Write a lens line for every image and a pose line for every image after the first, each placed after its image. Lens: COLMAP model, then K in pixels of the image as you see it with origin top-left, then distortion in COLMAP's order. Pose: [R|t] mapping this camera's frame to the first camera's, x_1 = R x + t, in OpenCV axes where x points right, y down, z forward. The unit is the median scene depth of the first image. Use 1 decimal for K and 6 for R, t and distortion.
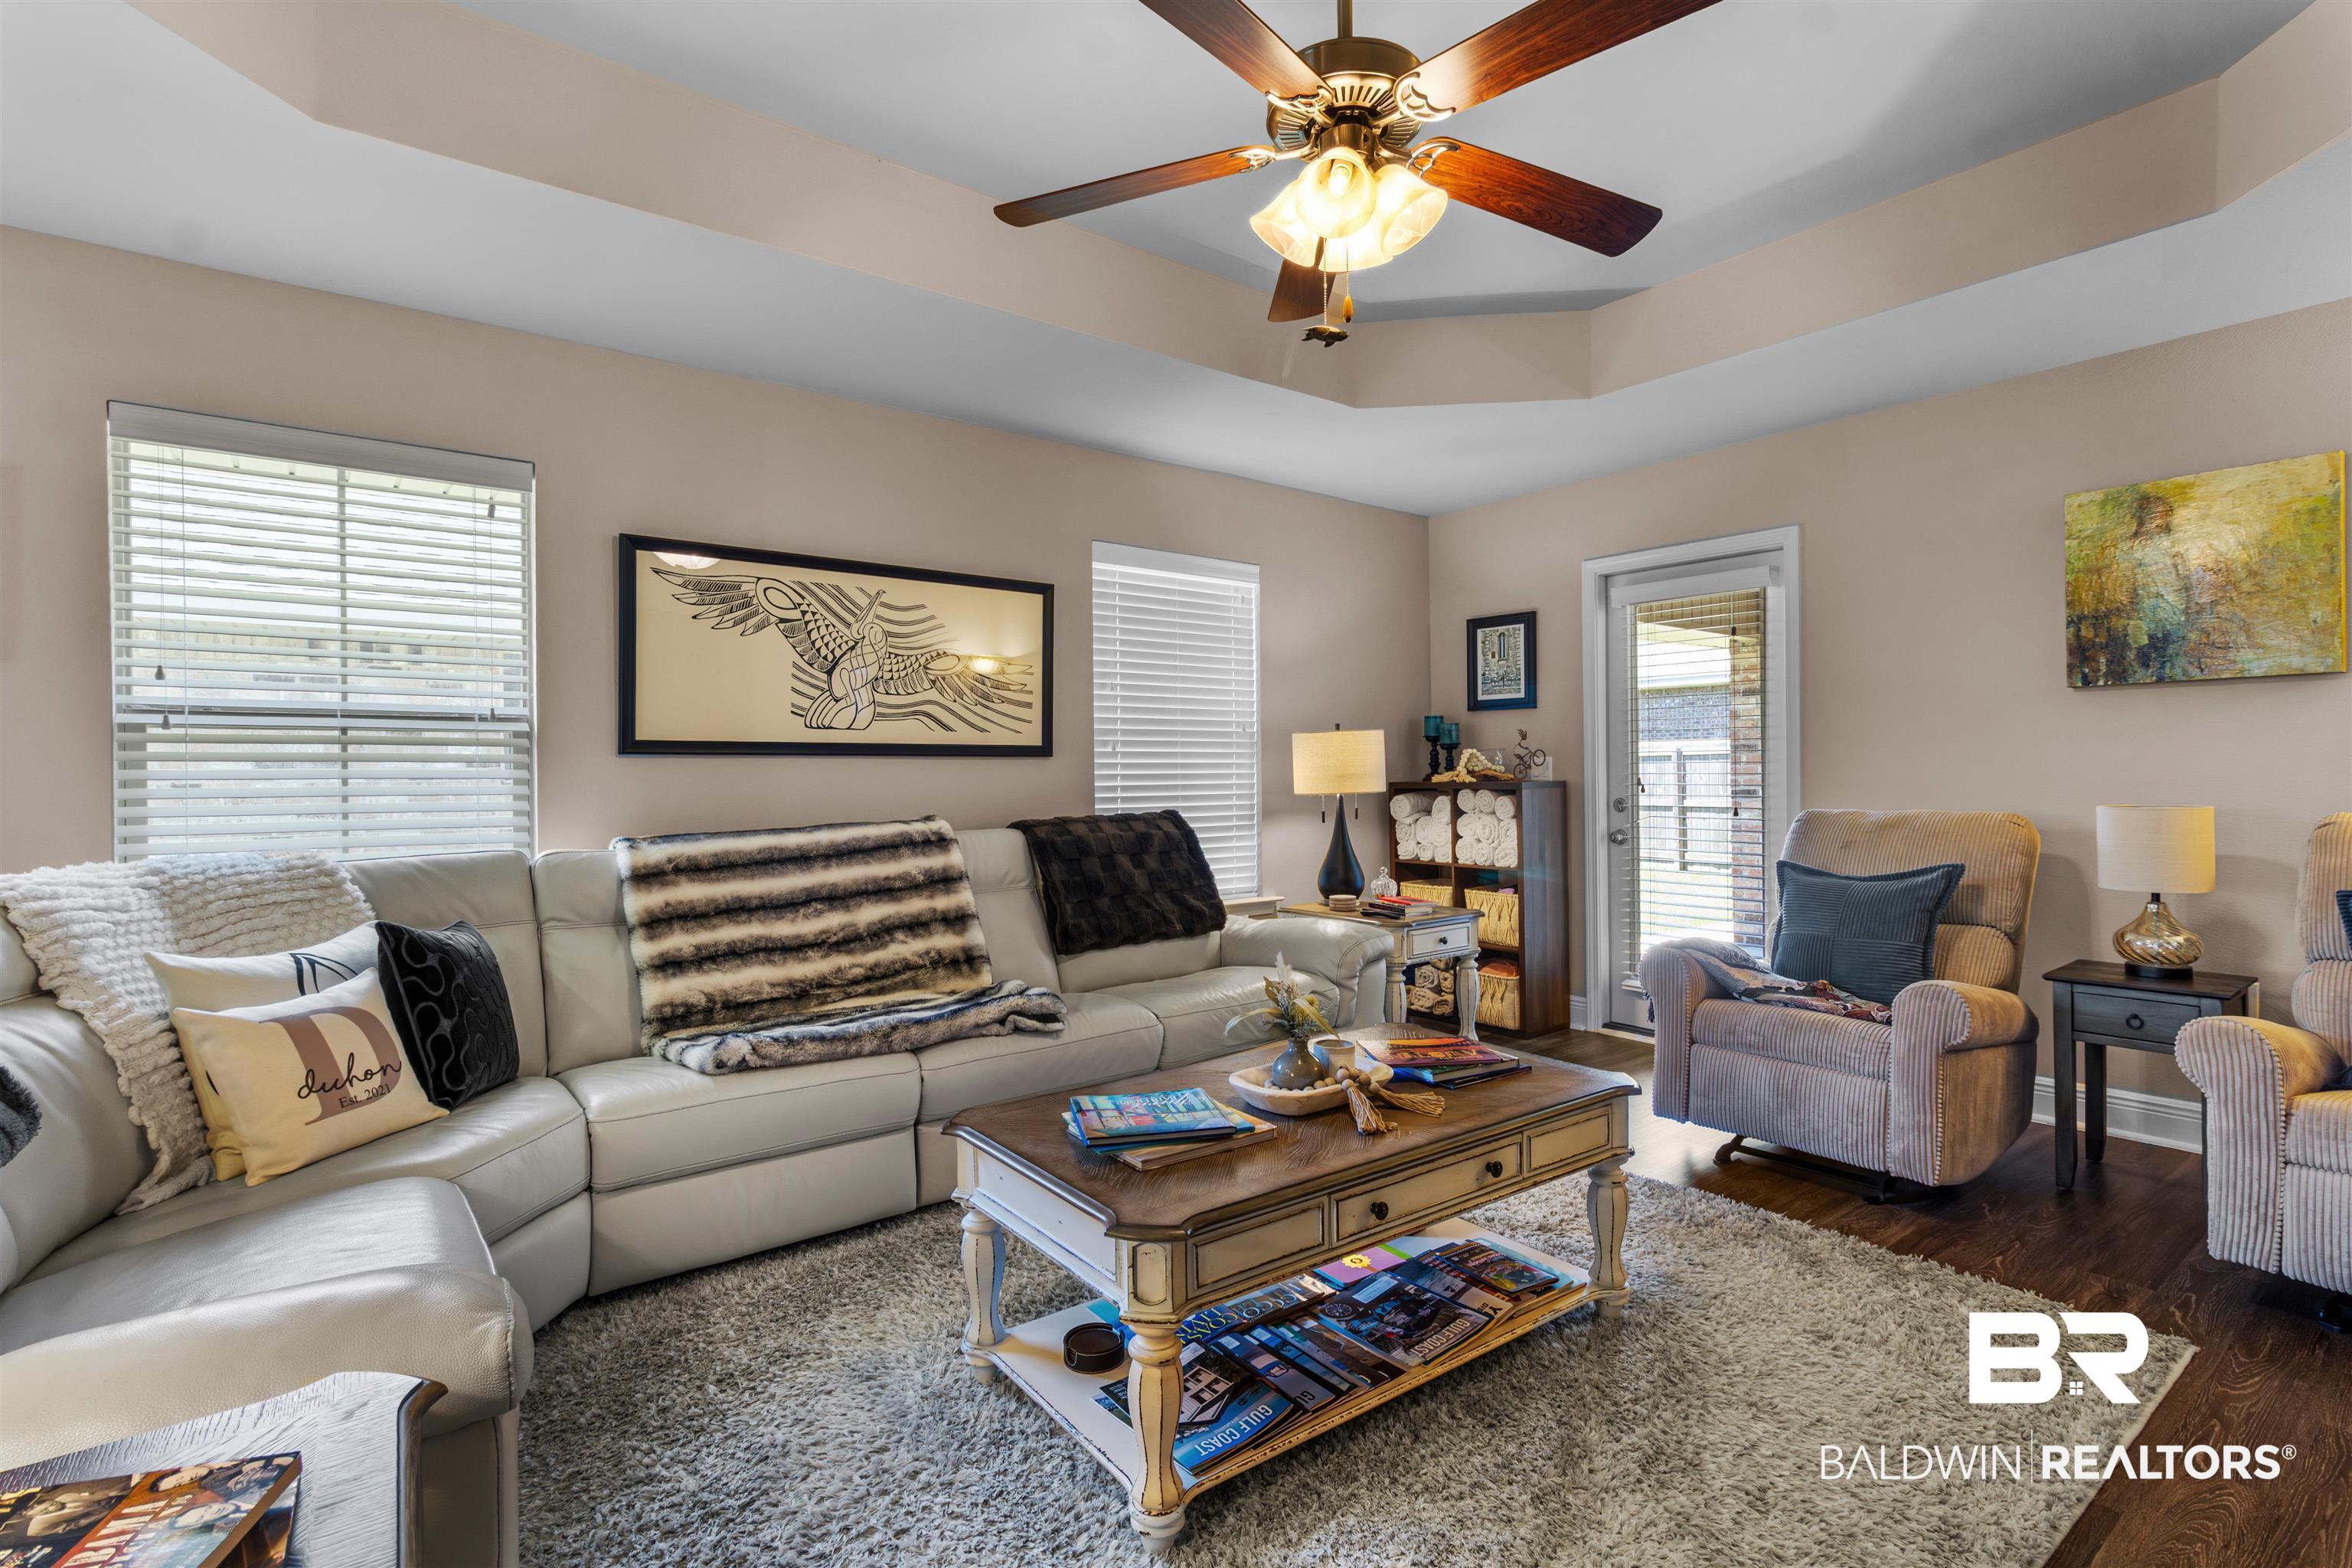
lens RADIAL K [[1096.5, 0, 1185.5], [0, 1096.5, 767.5], [0, 0, 1]] dist [0.004226, 0.000170]
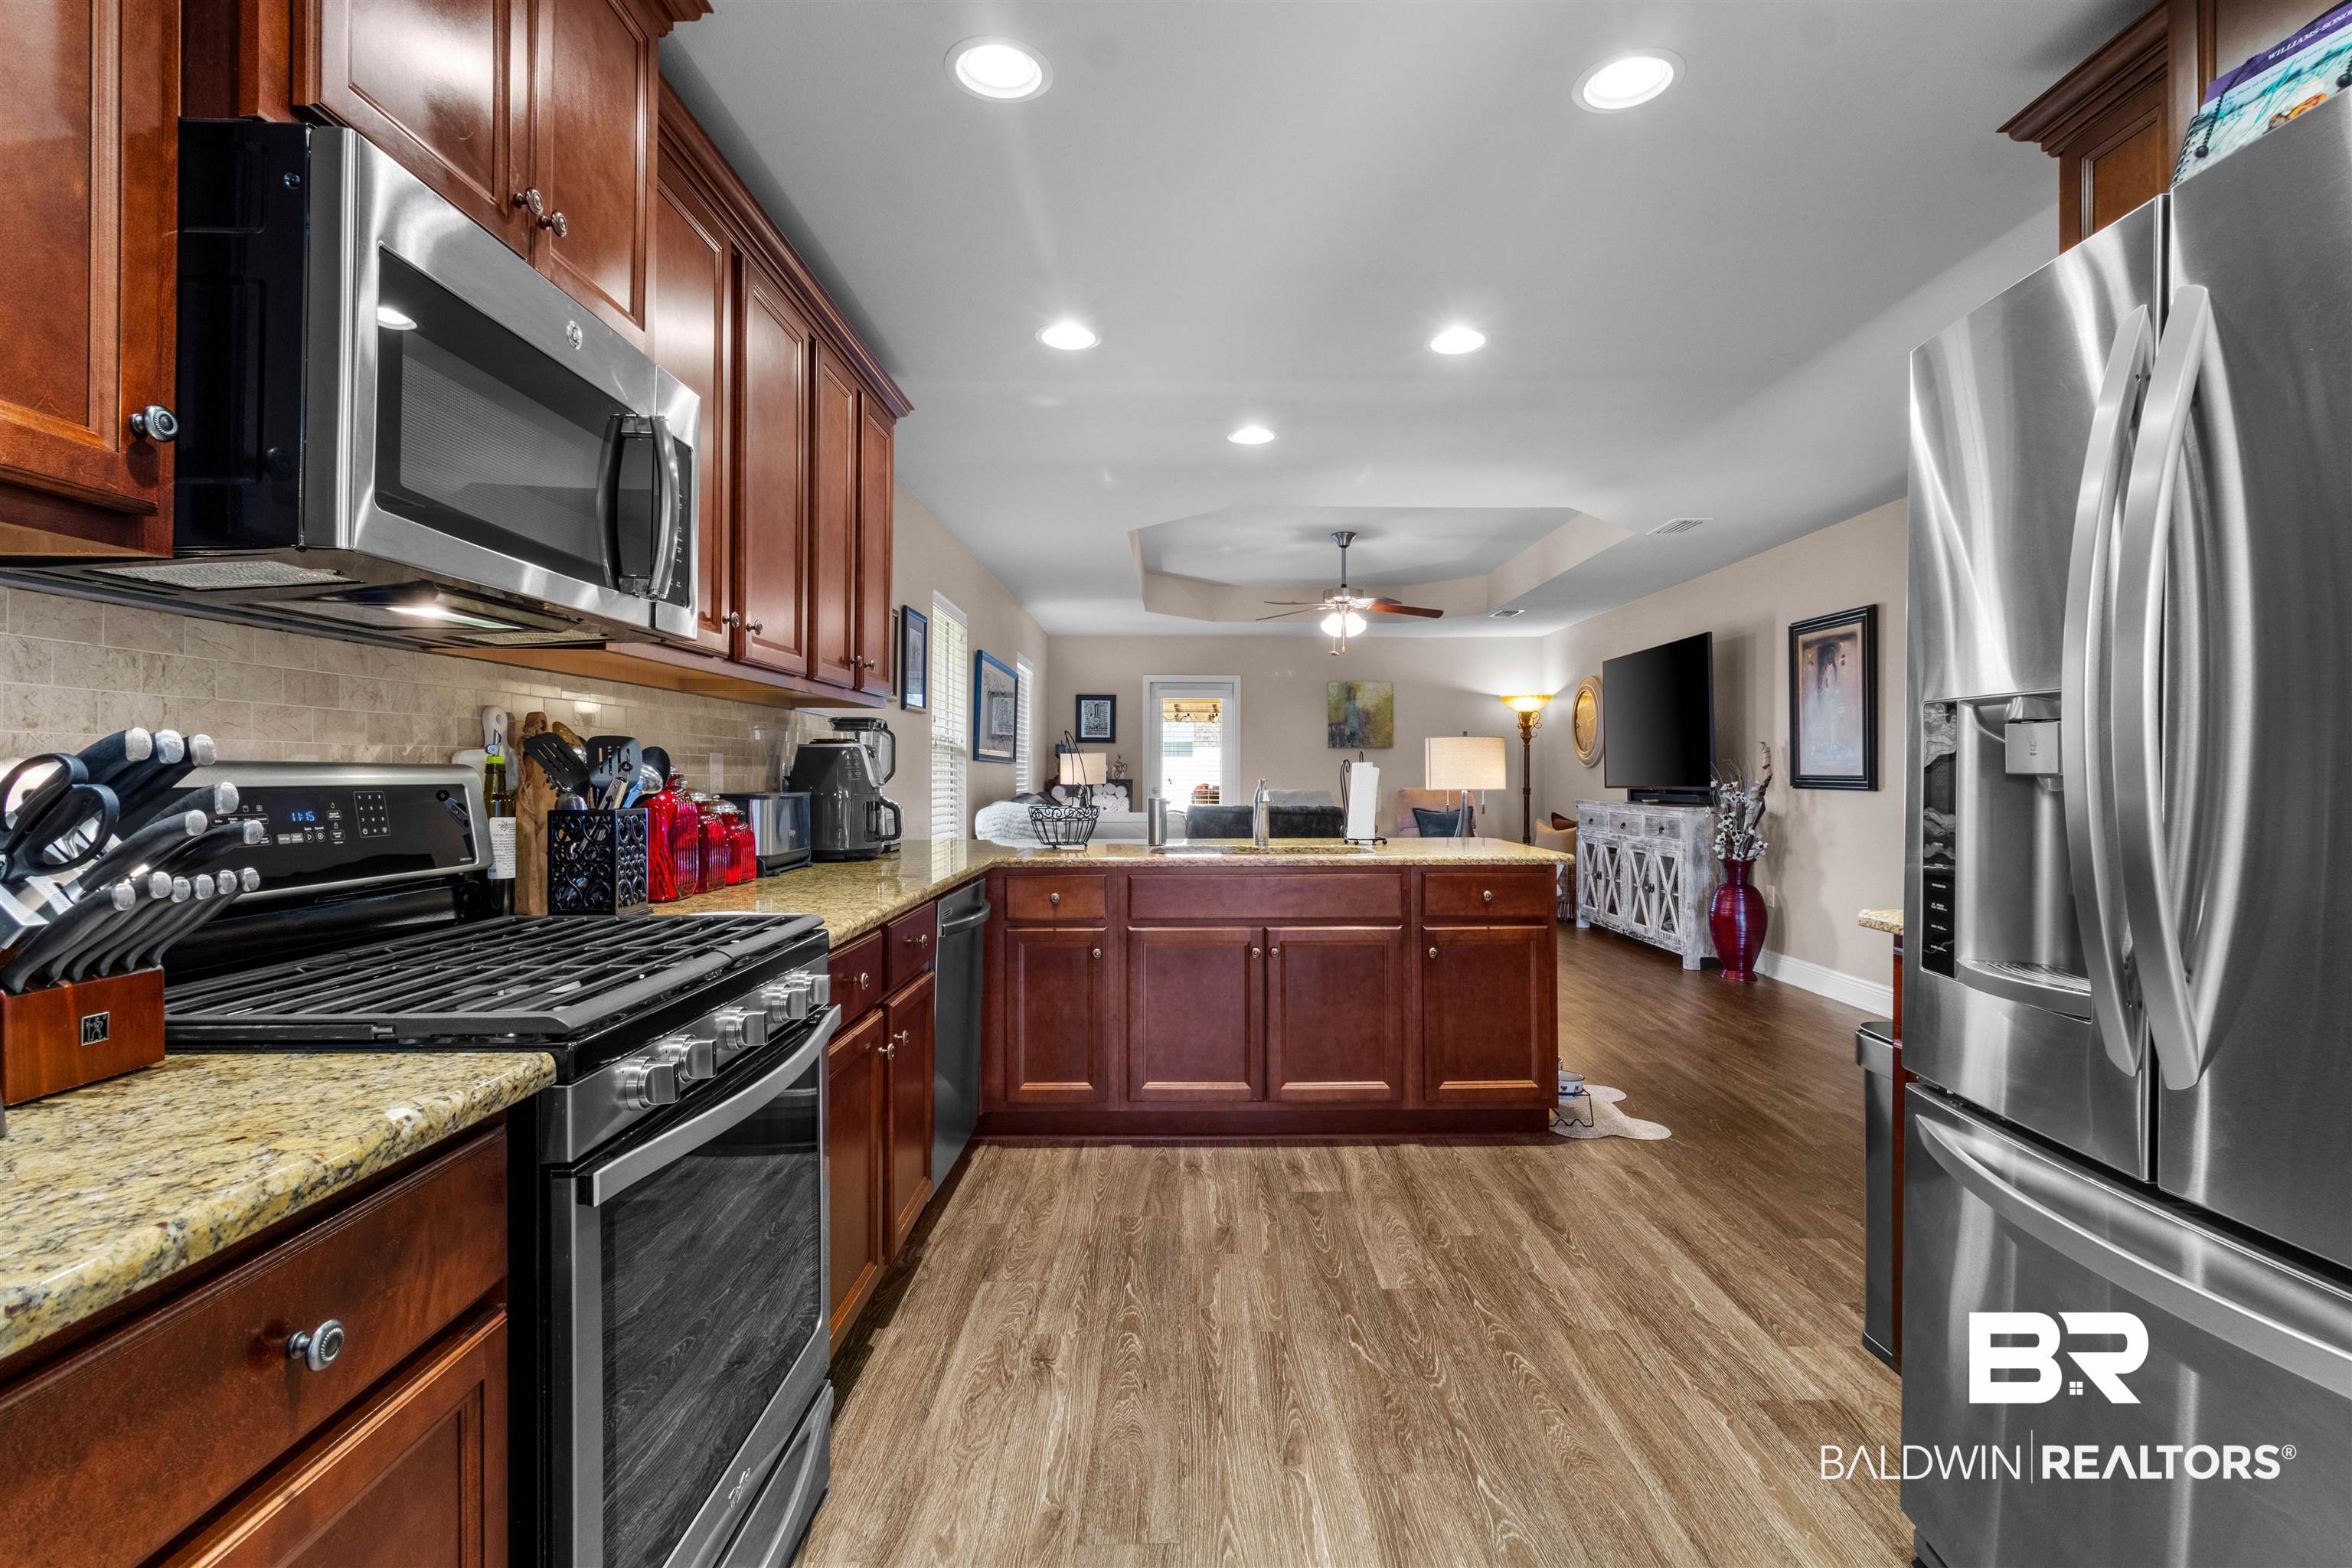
lens RADIAL K [[1096.5, 0, 1191.0], [0, 1096.5, 770.8], [0, 0, 1]] dist [0.004226, 0.000170]
pose [[0.606912, 0.015876, 0.794611, -1.731478], [-0.009570, 0.999874, -0.012667, 0.030417], [-0.794712, 0.000084, 0.606987, -0.481724]]
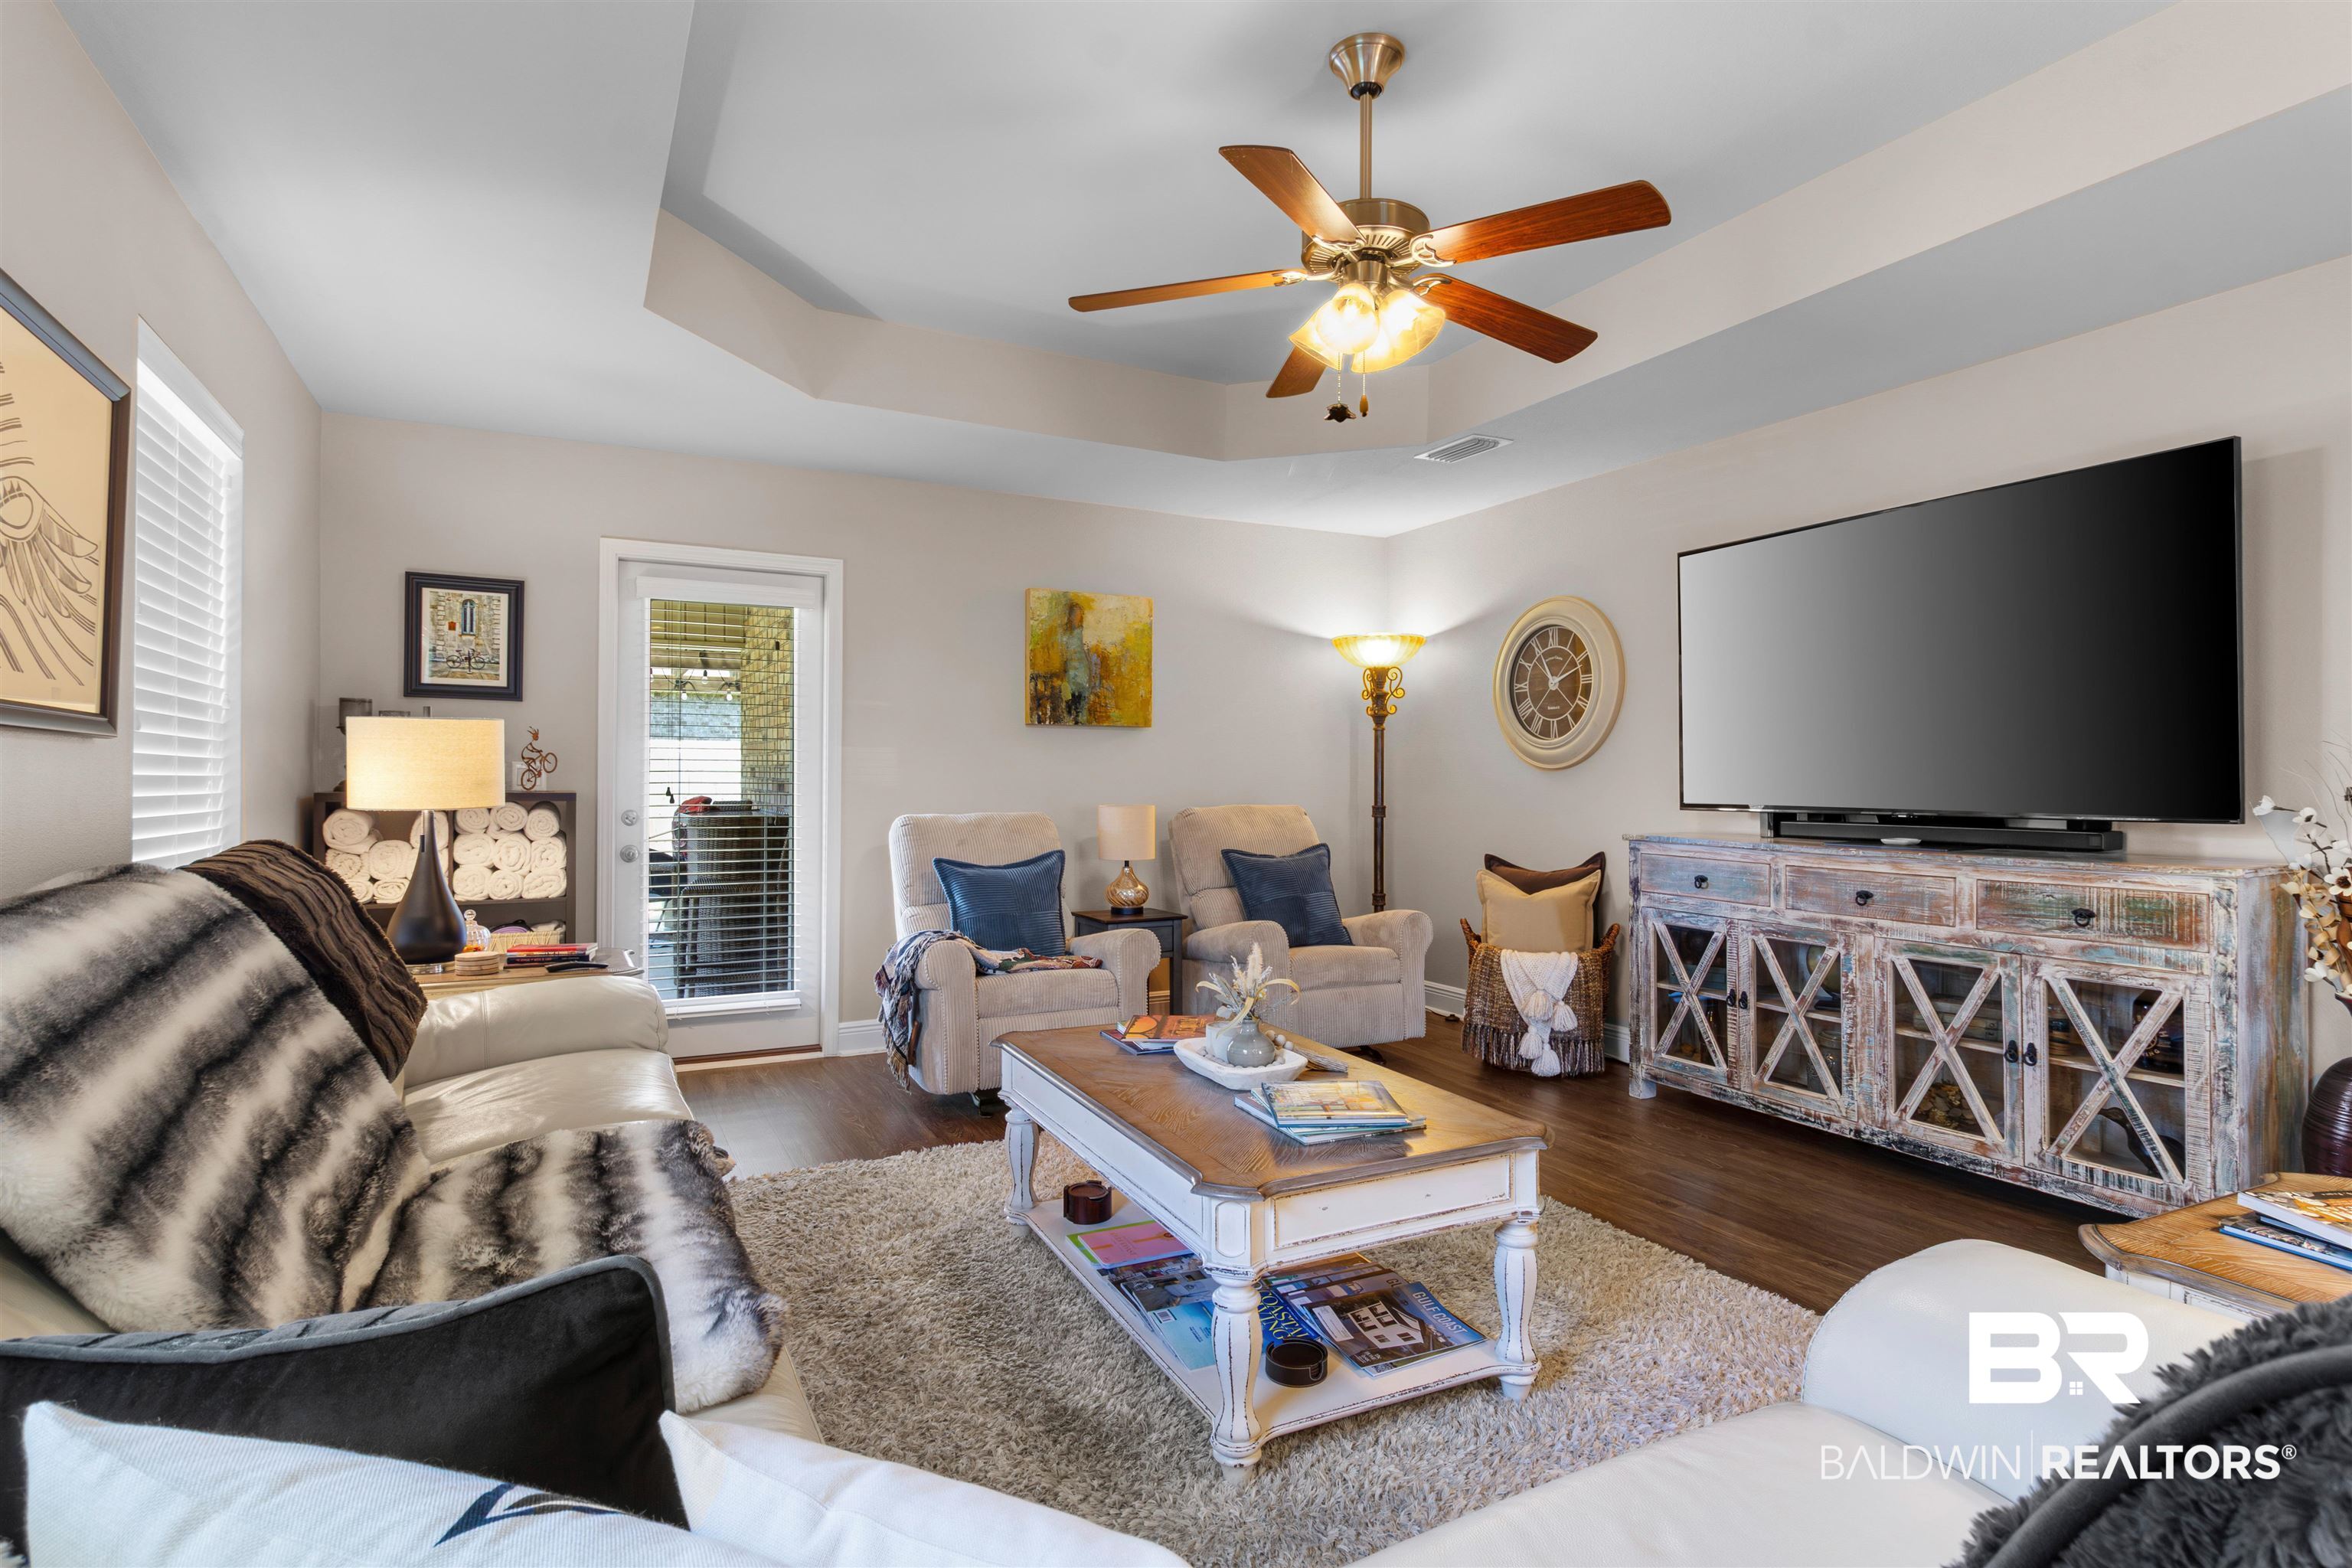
lens RADIAL K [[1185.9, 0, 1191.7], [0, 1185.9, 773.3], [0, 0, 1]] dist [0.001068, -0.000150]
pose [[0.173282, 0.018856, 0.984692, -0.657497], [-0.006453, 0.999817, -0.018011, 0.016635], [-0.984851, -0.003233, 0.173372, 0.526132]]
